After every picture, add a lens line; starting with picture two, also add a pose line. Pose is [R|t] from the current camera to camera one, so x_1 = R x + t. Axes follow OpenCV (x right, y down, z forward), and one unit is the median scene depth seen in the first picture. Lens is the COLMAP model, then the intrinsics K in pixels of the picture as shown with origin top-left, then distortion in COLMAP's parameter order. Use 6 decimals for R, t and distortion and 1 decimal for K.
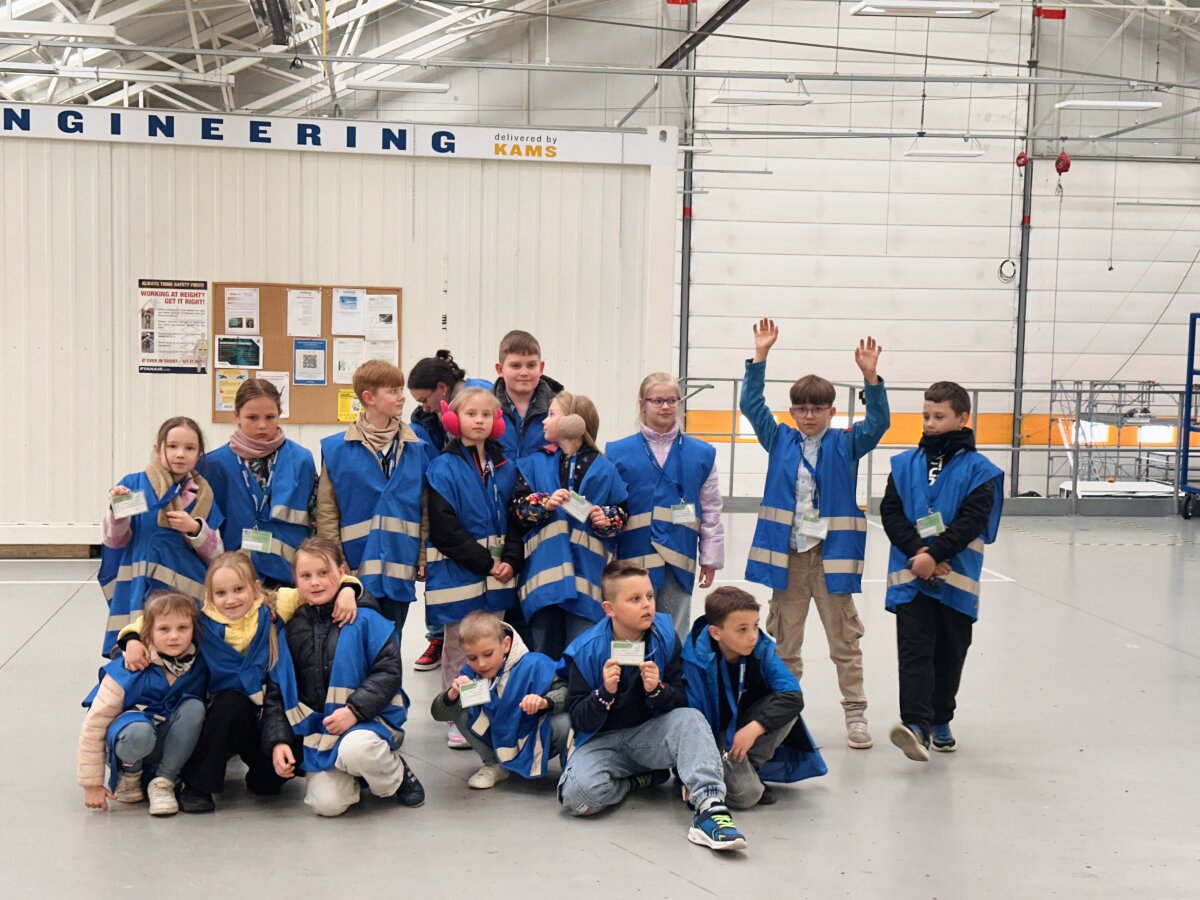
lens RADIAL K [[1674.2, 0, 599.5], [0, 1674.2, 452.9], [0, 0, 1]] dist [0.094849, 0.000000]
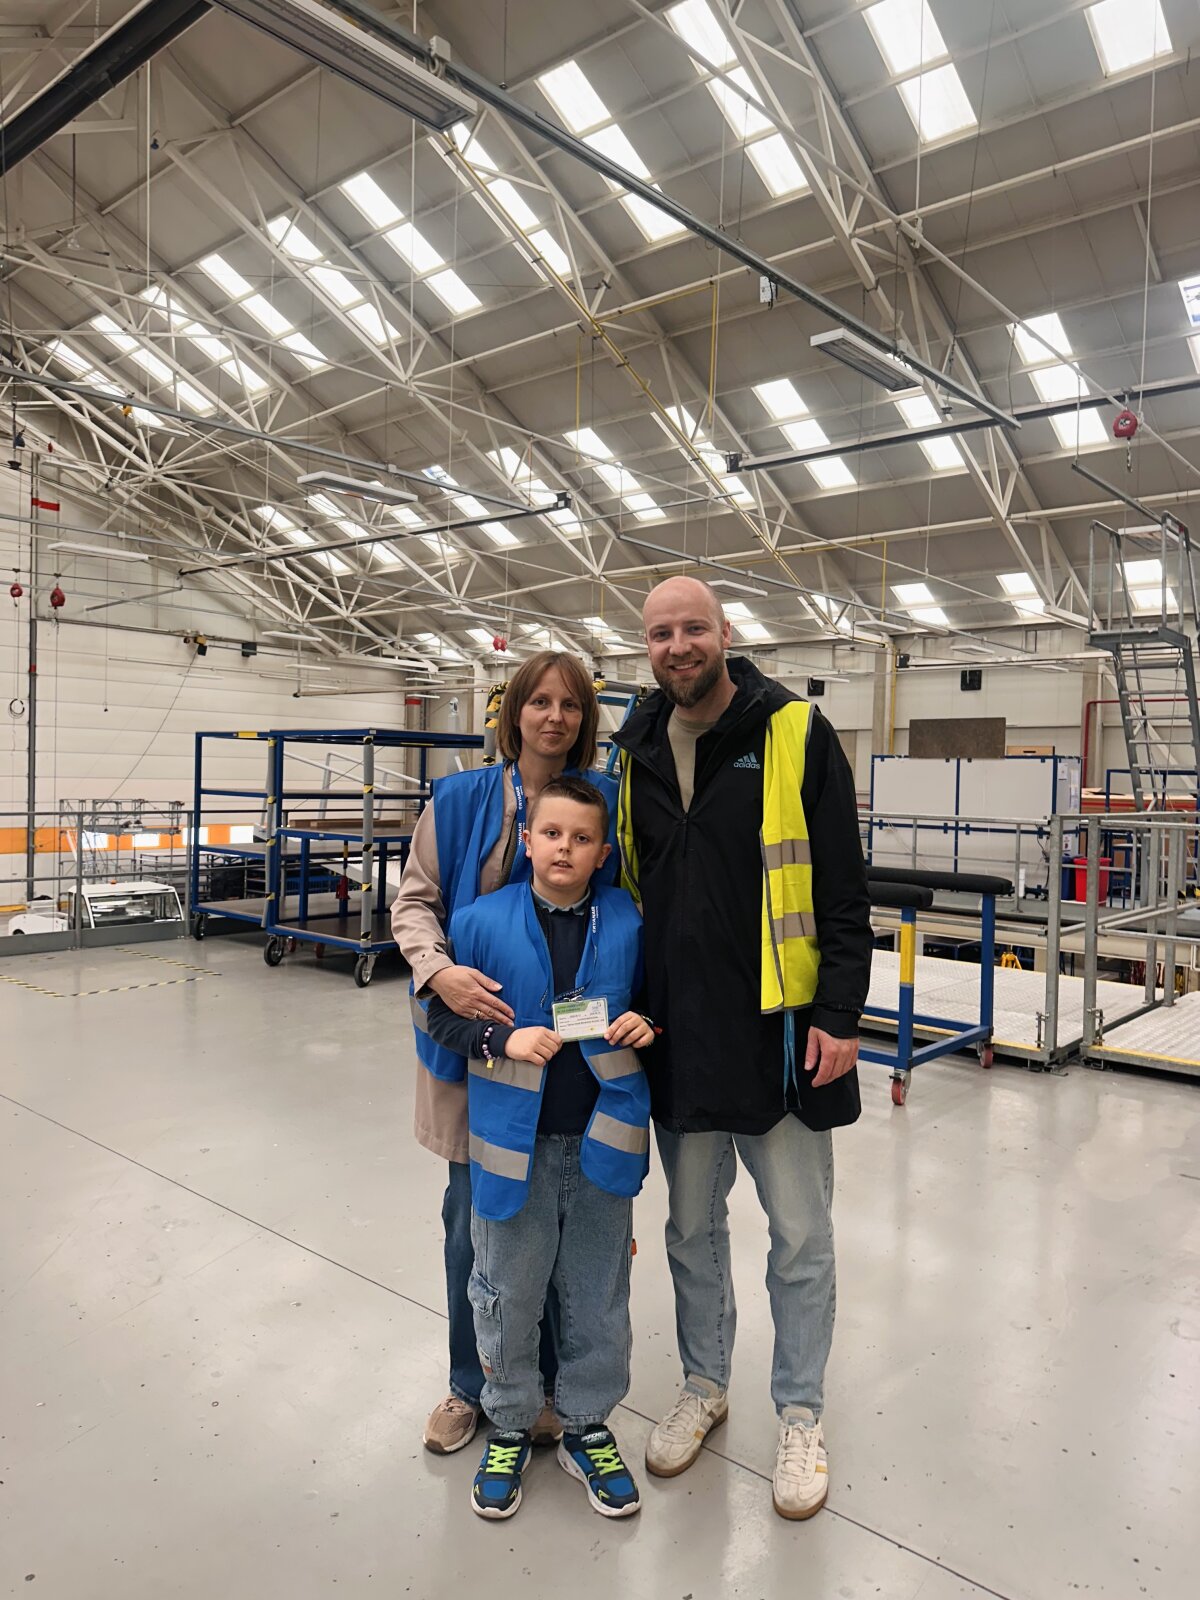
lens RADIAL K [[1127.0, 0, 602.0], [0, 1127.0, 806.4], [0, 0, 1]] dist [0.002214, -0.000205]
pose [[0.760005, -0.019757, 0.649616, 0.035506], [0.042332, 0.998920, -0.019145, -0.005698], [-0.648537, 0.042050, 0.760021, 0.122323]]
